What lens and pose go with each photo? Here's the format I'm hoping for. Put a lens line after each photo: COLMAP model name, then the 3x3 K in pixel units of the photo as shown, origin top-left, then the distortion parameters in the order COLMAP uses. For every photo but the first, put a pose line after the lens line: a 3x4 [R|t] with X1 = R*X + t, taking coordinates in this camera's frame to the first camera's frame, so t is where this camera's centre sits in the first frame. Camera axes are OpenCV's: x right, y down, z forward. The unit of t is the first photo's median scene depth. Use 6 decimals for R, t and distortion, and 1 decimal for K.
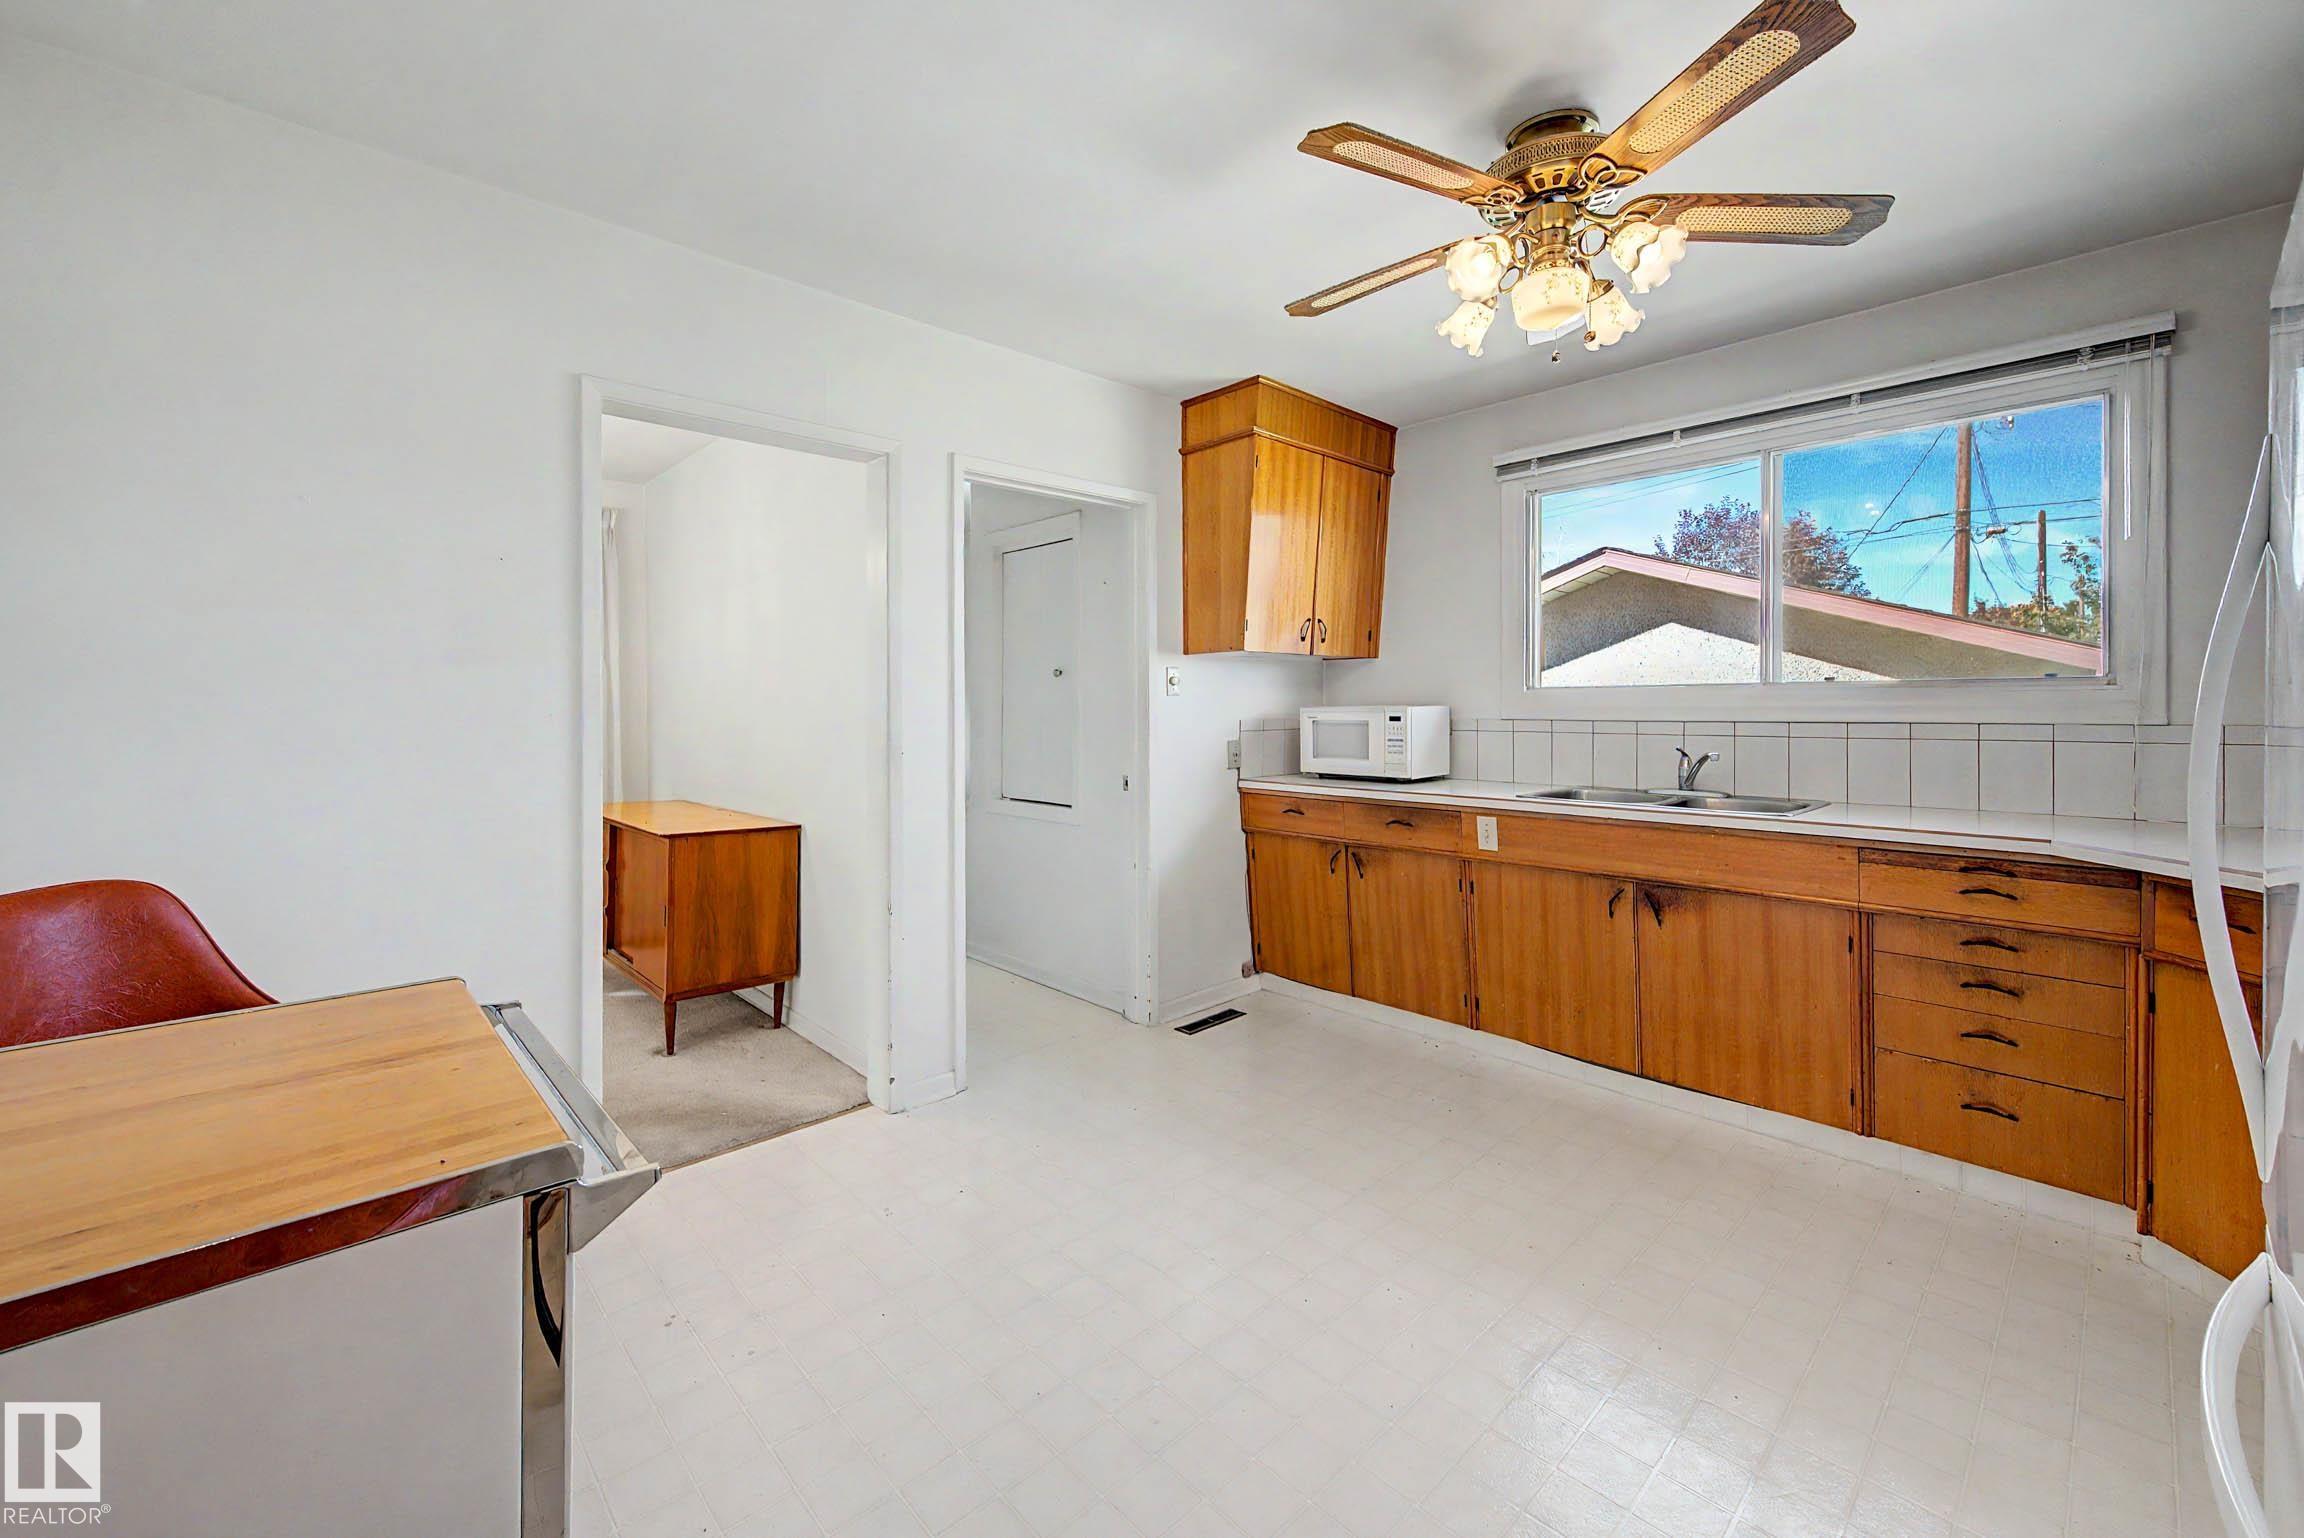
lens RADIAL K [[923.1, 0, 1159.4], [0, 923.1, 714.4], [0, 0, 1]] dist [-0.007425, -0.000124]
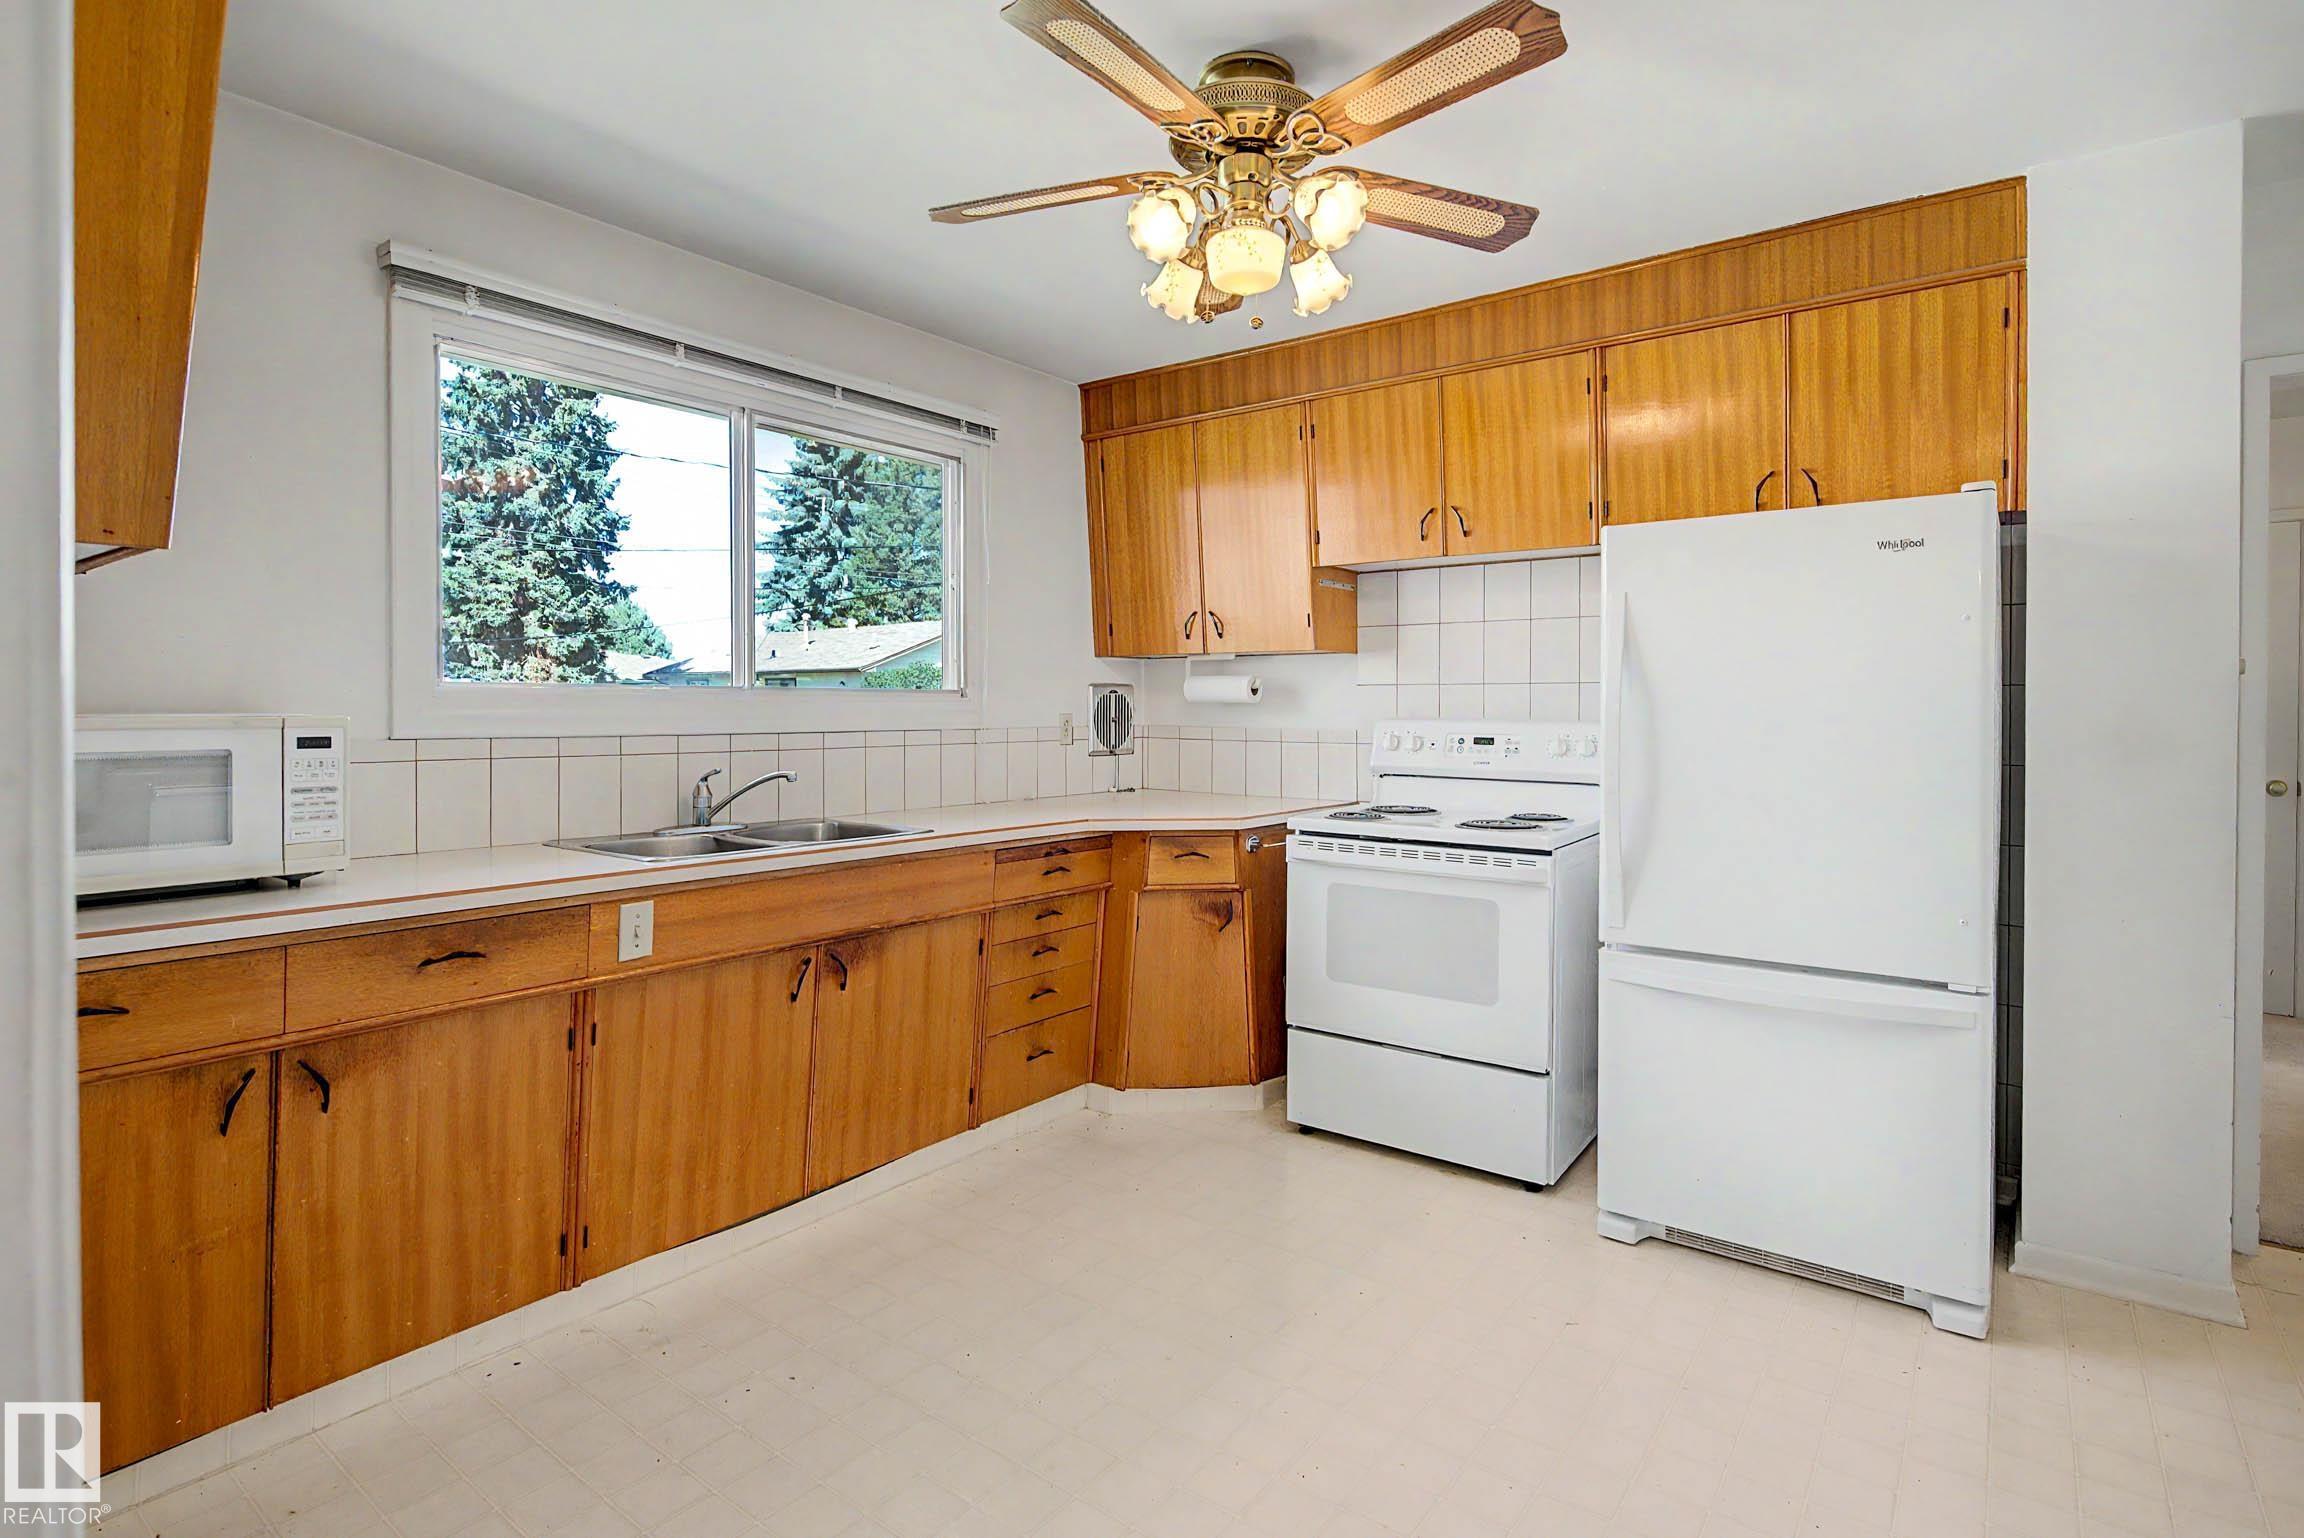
lens RADIAL K [[1105.8, 0, 1153.2], [0, 1105.8, 727.0], [0, 0, 1]] dist [-0.006771, -0.000277]
pose [[-0.151076, -0.011314, 0.988457, -0.373590], [0.008632, 0.999881, 0.012764, -0.007070], [-0.988485, 0.010461, -0.150960, 0.746840]]
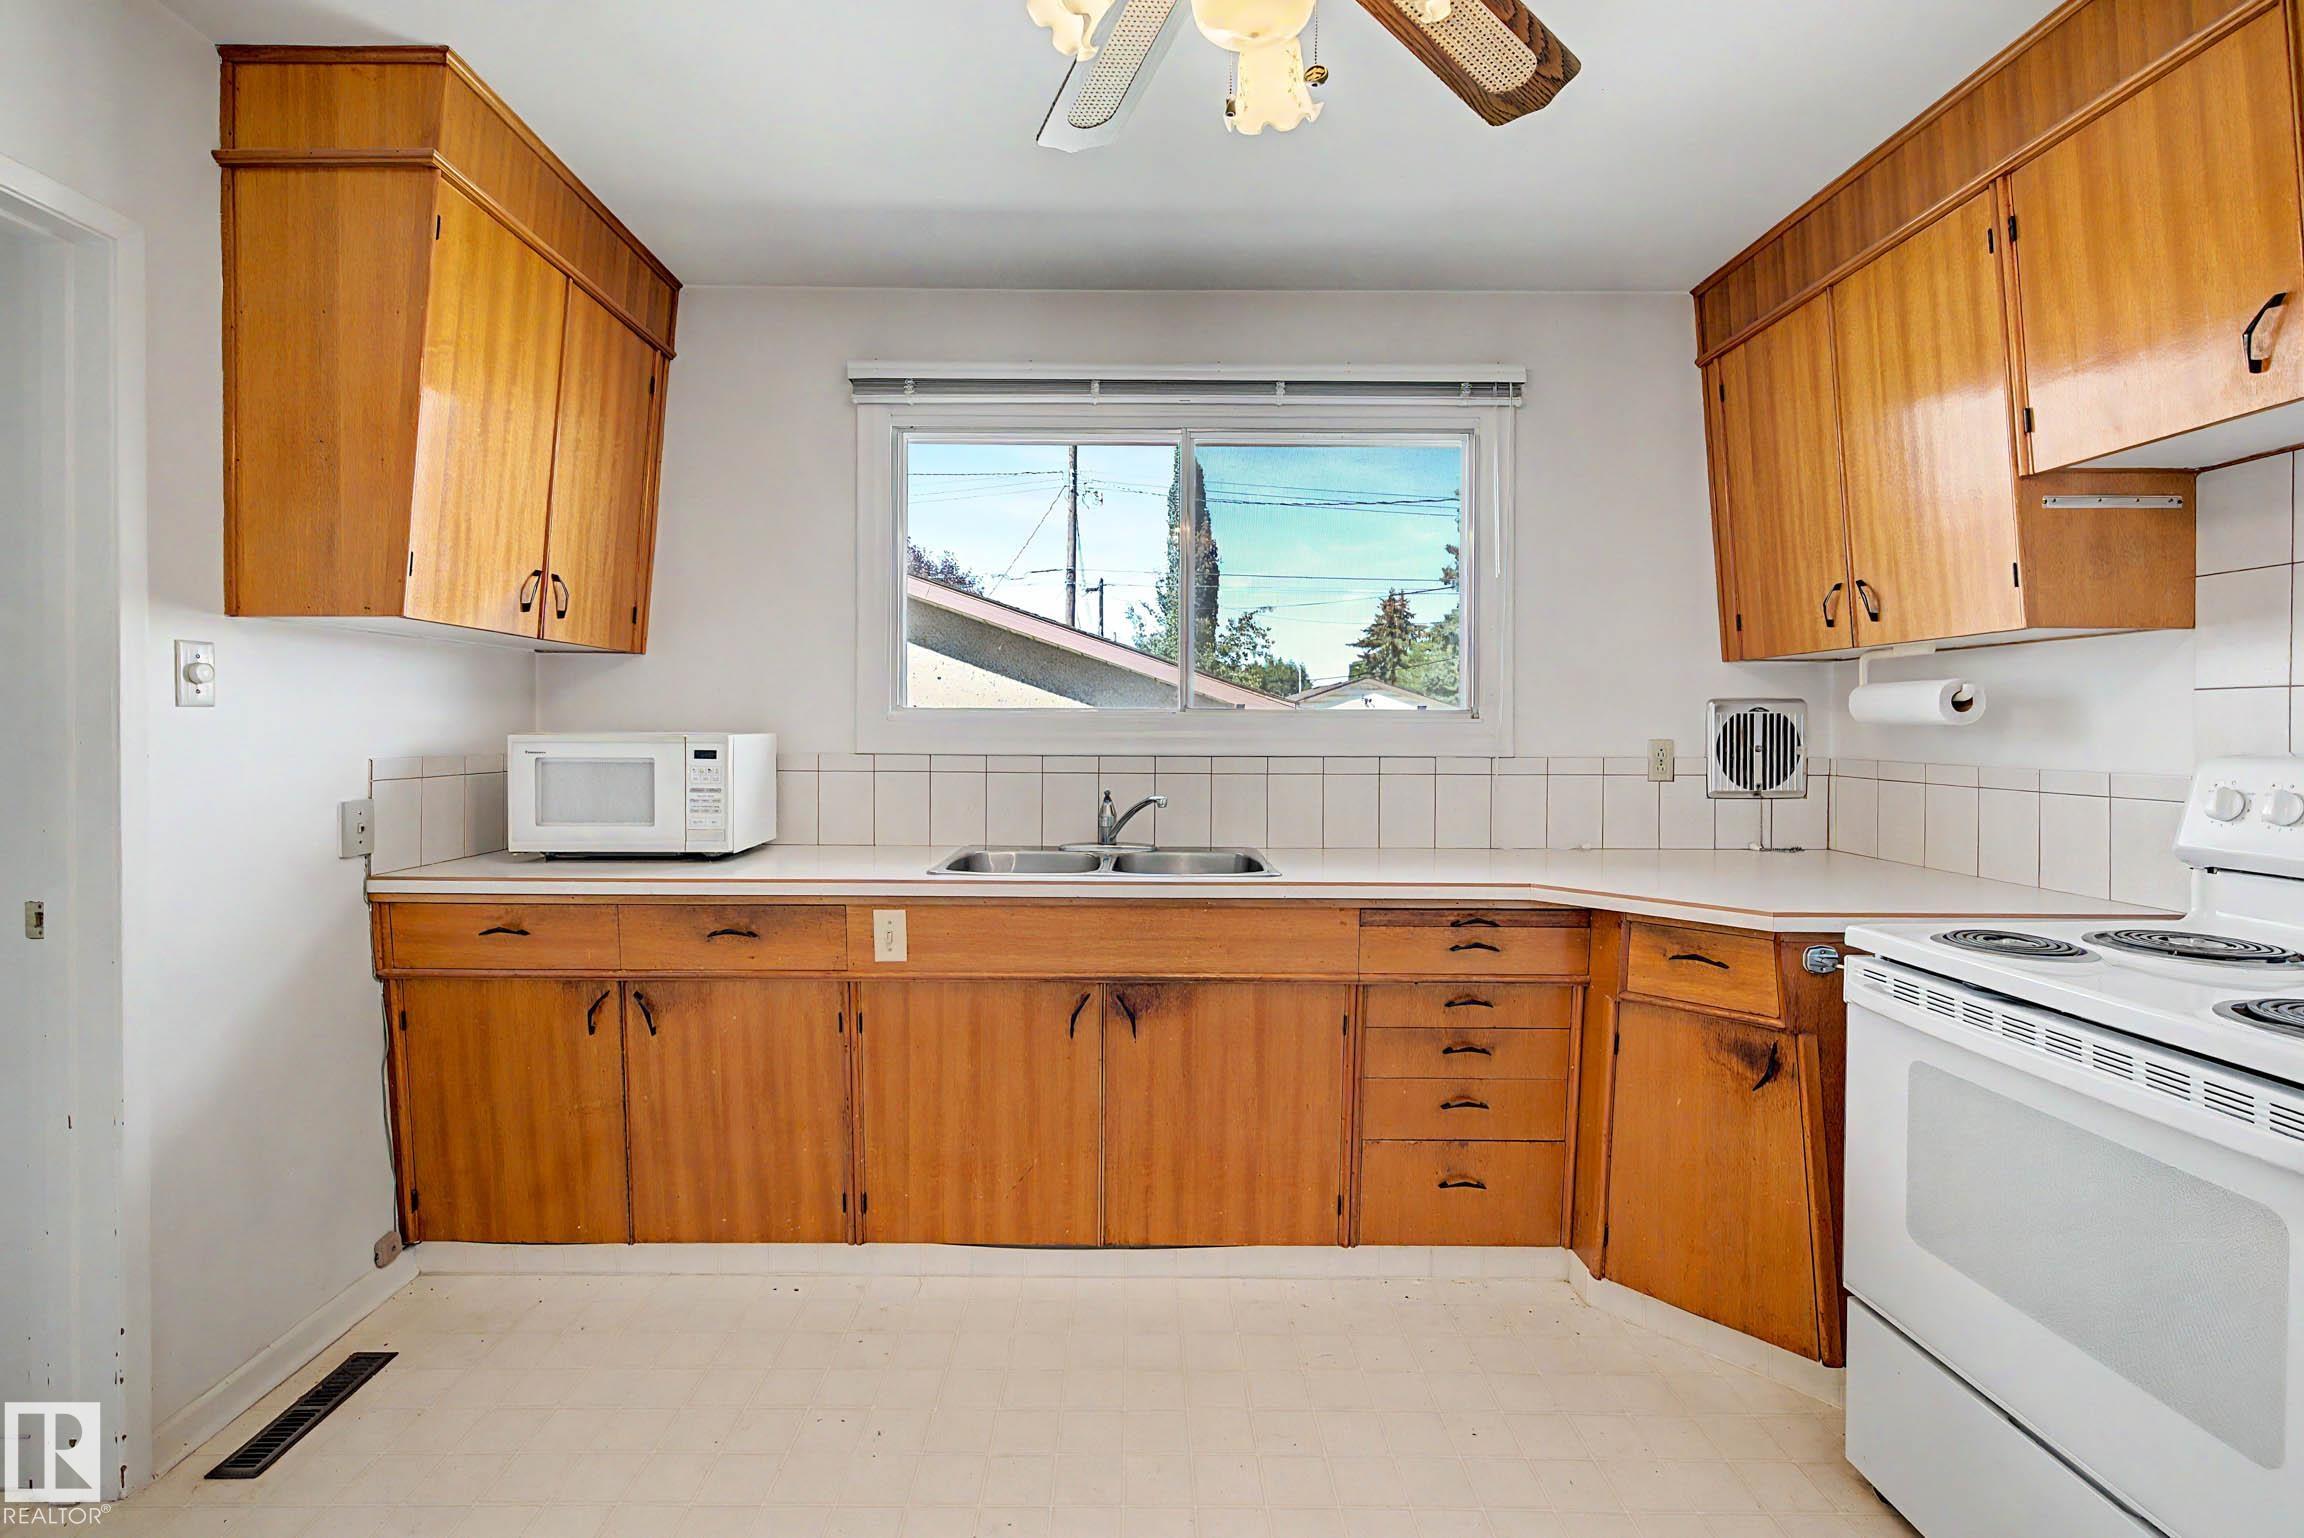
lens RADIAL K [[1005.7, 0, 1138.7], [0, 1005.7, 744.1], [0, 0, 1]] dist [0.001660, 0.000490]
pose [[0.684710, -0.000923, 0.728815, -0.030607], [-0.001793, 0.999994, 0.002950, -0.005121], [-0.728814, -0.003326, 0.684704, 0.384990]]
